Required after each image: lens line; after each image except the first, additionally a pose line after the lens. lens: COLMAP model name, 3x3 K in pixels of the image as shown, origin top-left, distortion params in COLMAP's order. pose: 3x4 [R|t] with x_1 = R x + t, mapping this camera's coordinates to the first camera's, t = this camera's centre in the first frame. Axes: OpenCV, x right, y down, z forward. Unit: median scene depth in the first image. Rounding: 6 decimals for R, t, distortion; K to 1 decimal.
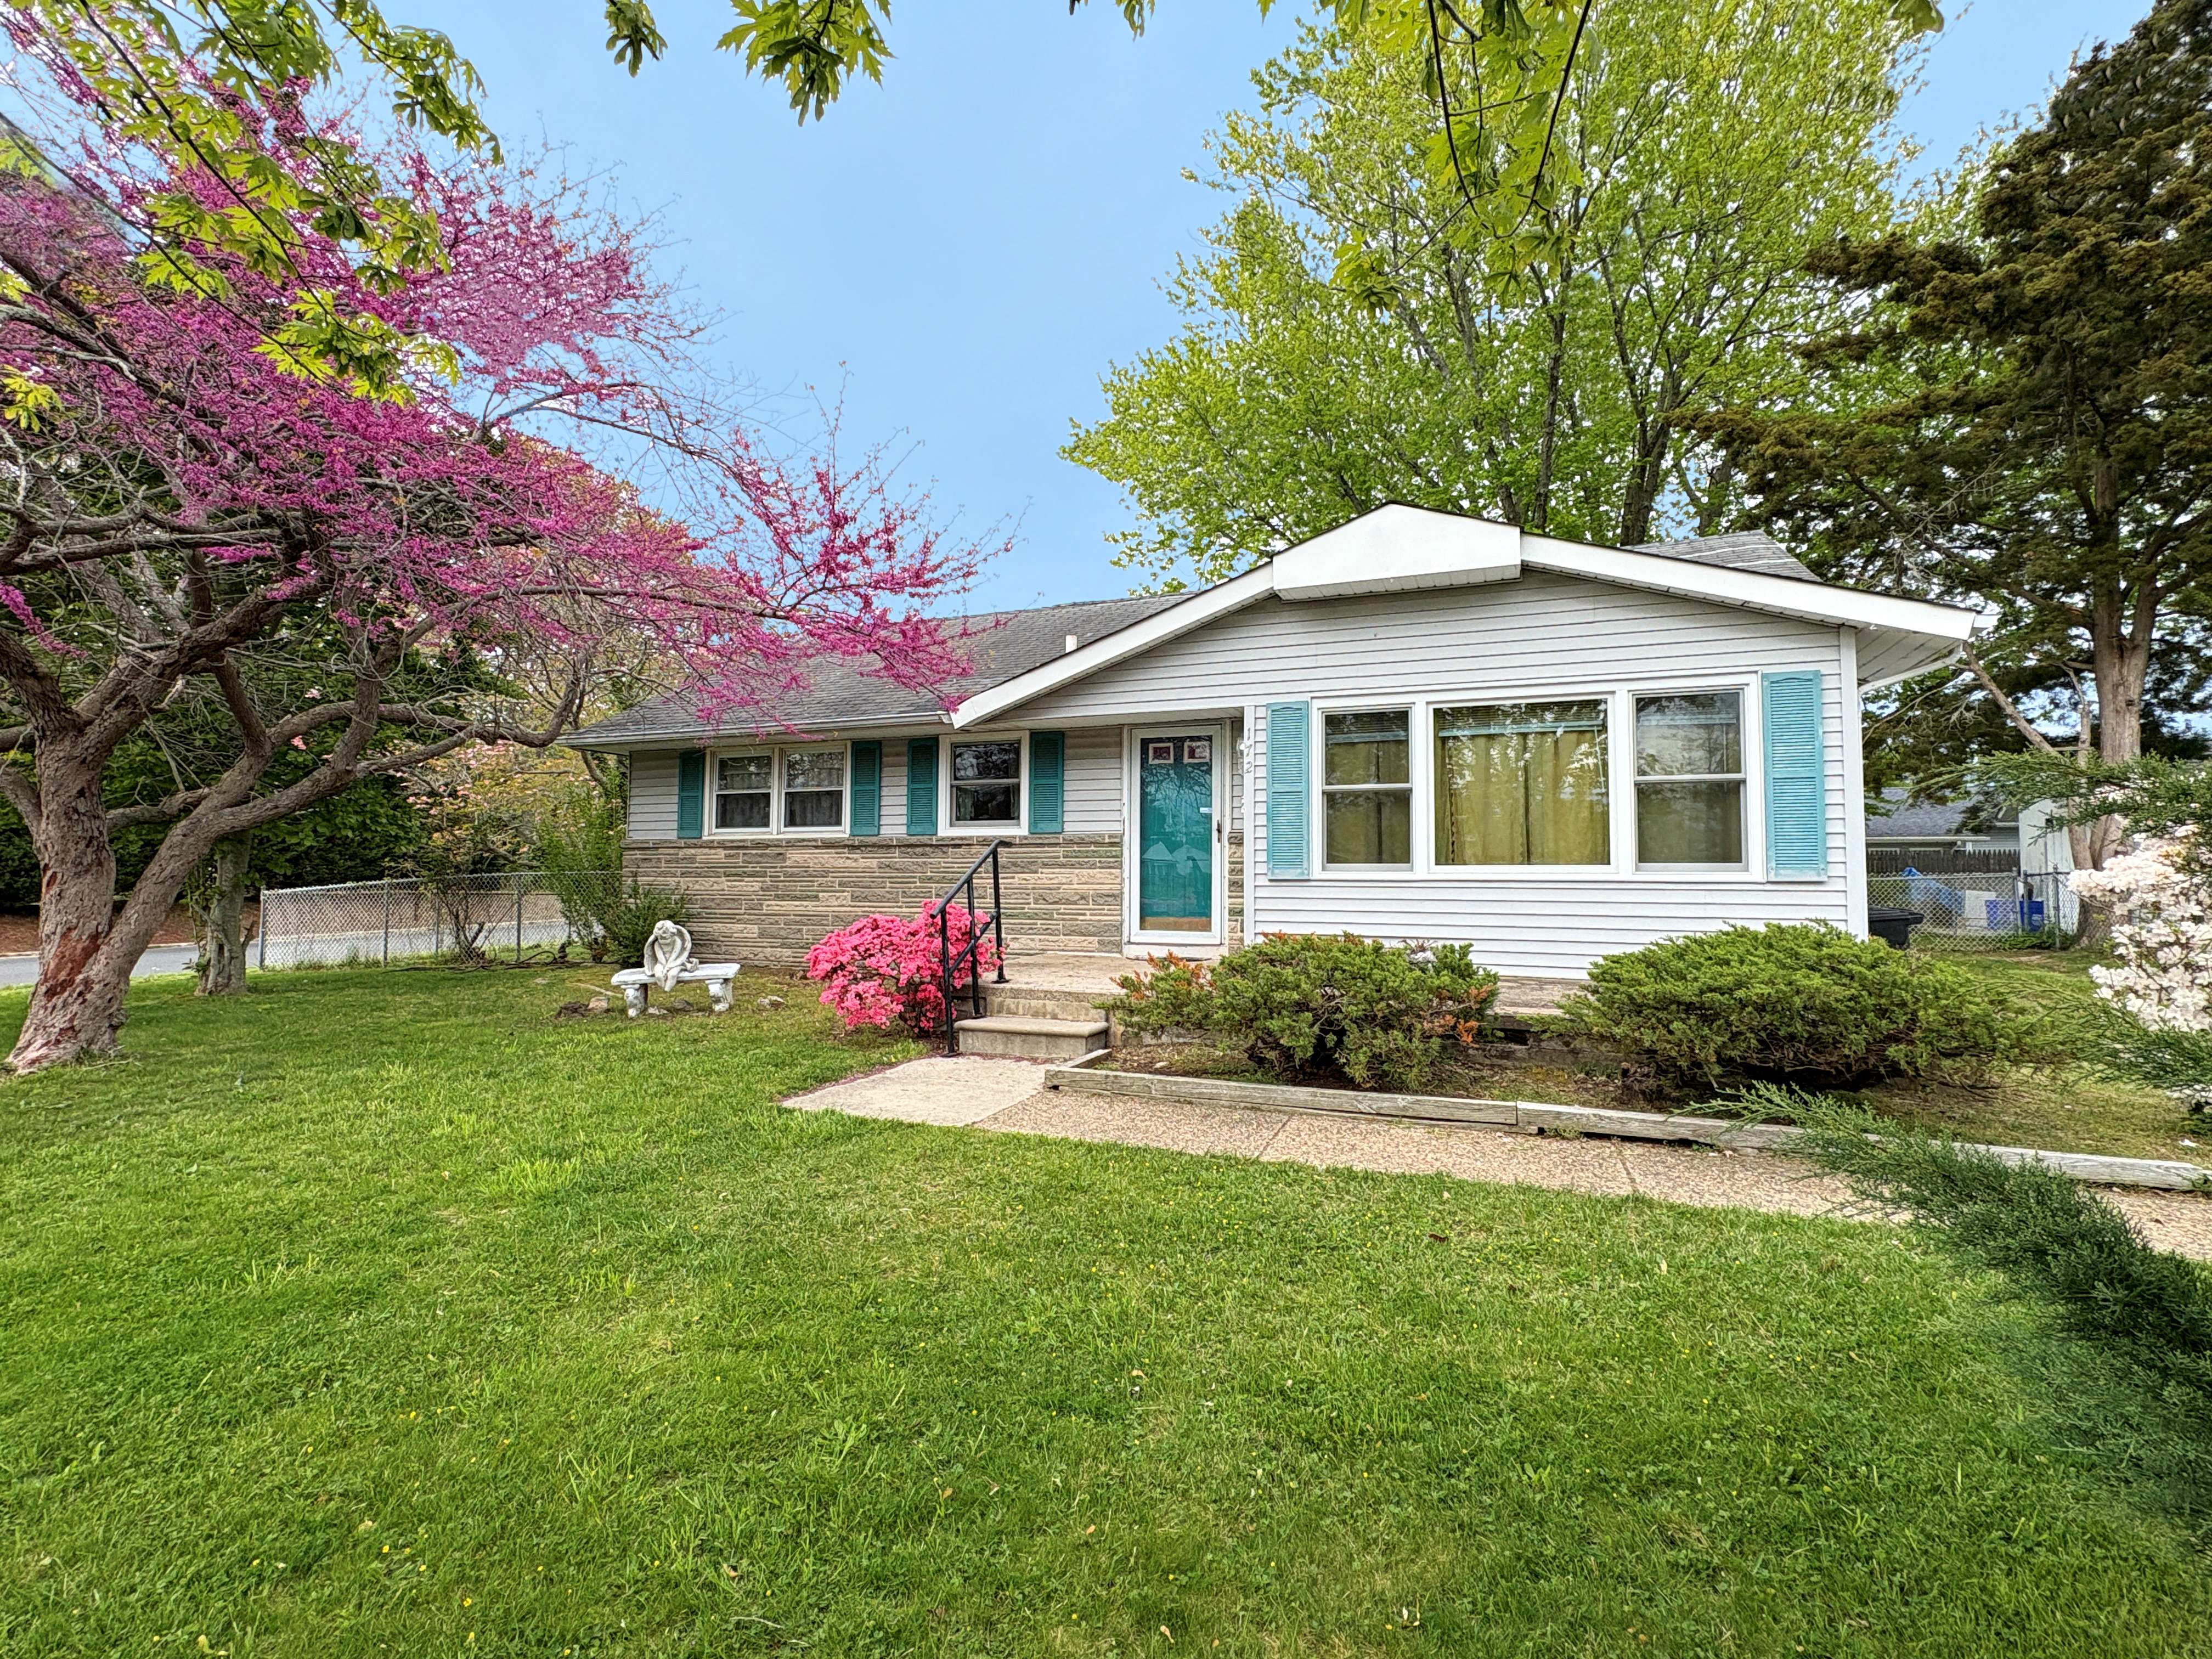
lens RADIAL K [[1033.9, 0, 1106.0], [0, 1033.9, 829.5], [0, 0, 1]] dist [0.000403, 0.000116]
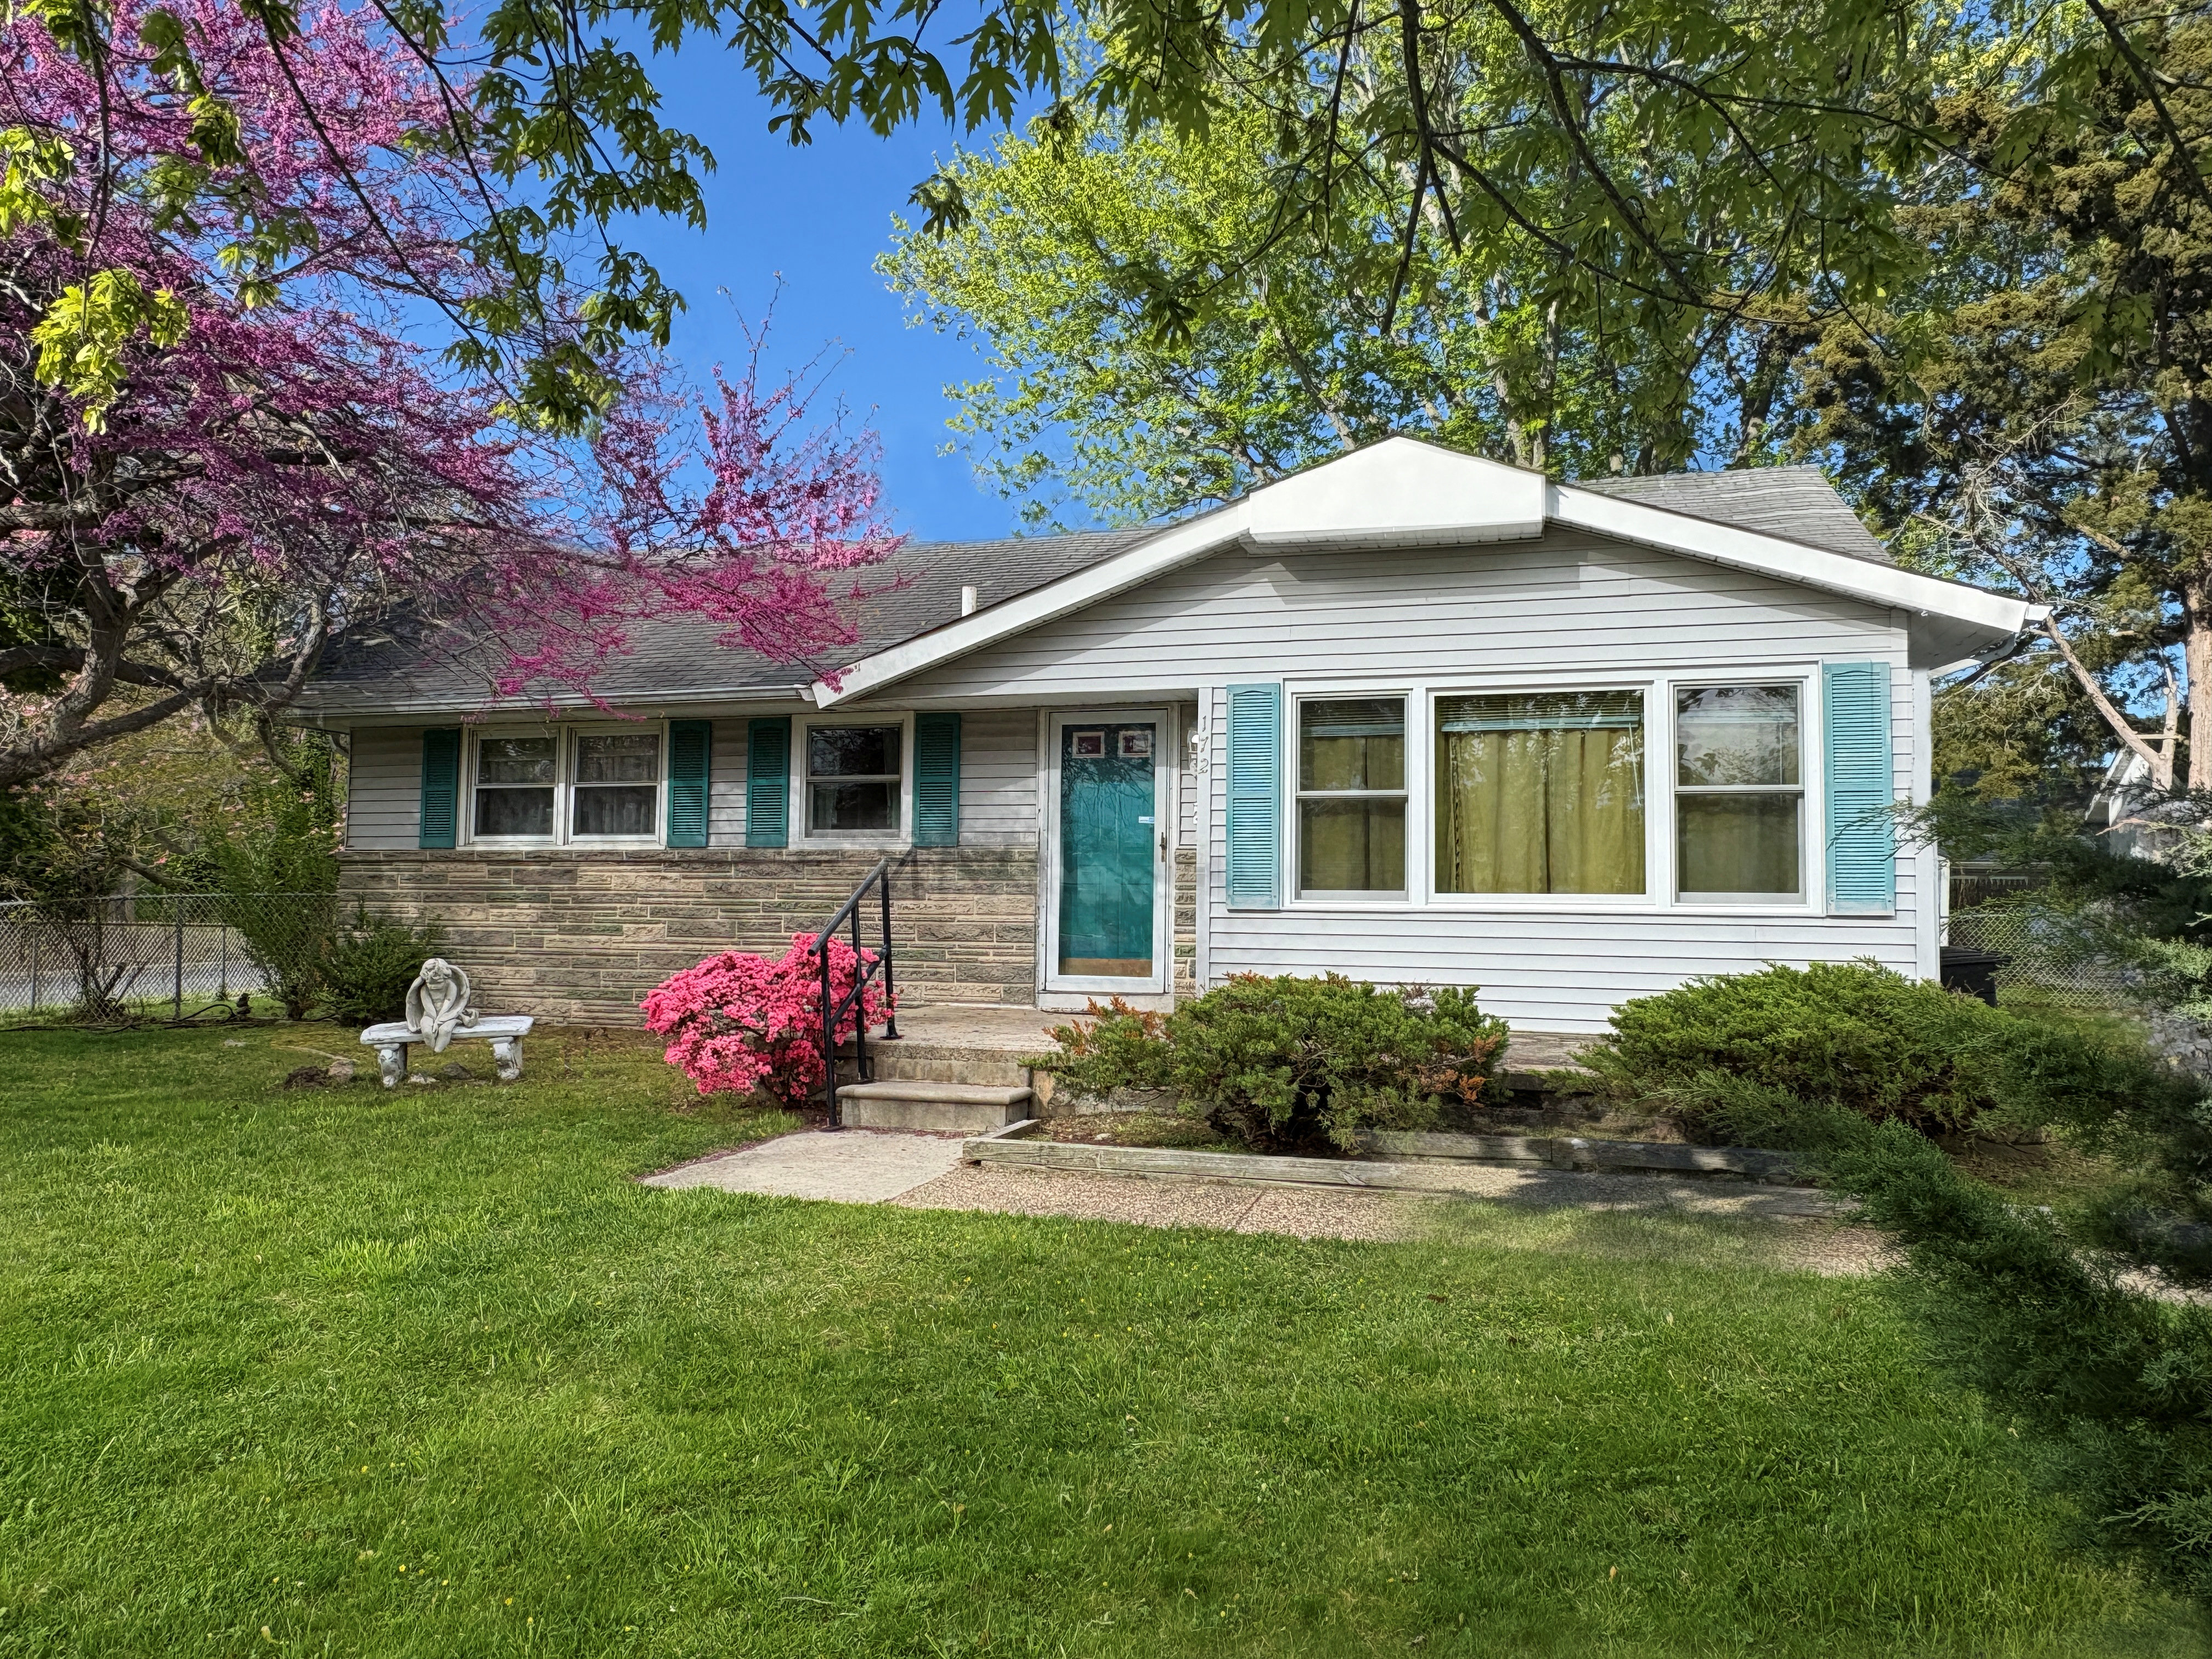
lens RADIAL K [[1477.9, 0, 1106.0], [0, 1477.9, 829.5], [0, 0, 1]] dist [0.000238, 0.000215]
pose [[0.995930, 0.011561, 0.089384, -0.046143], [-0.010898, 0.999909, -0.007898, -0.003289], [-0.089468, 0.006892, 0.995966, -0.140880]]
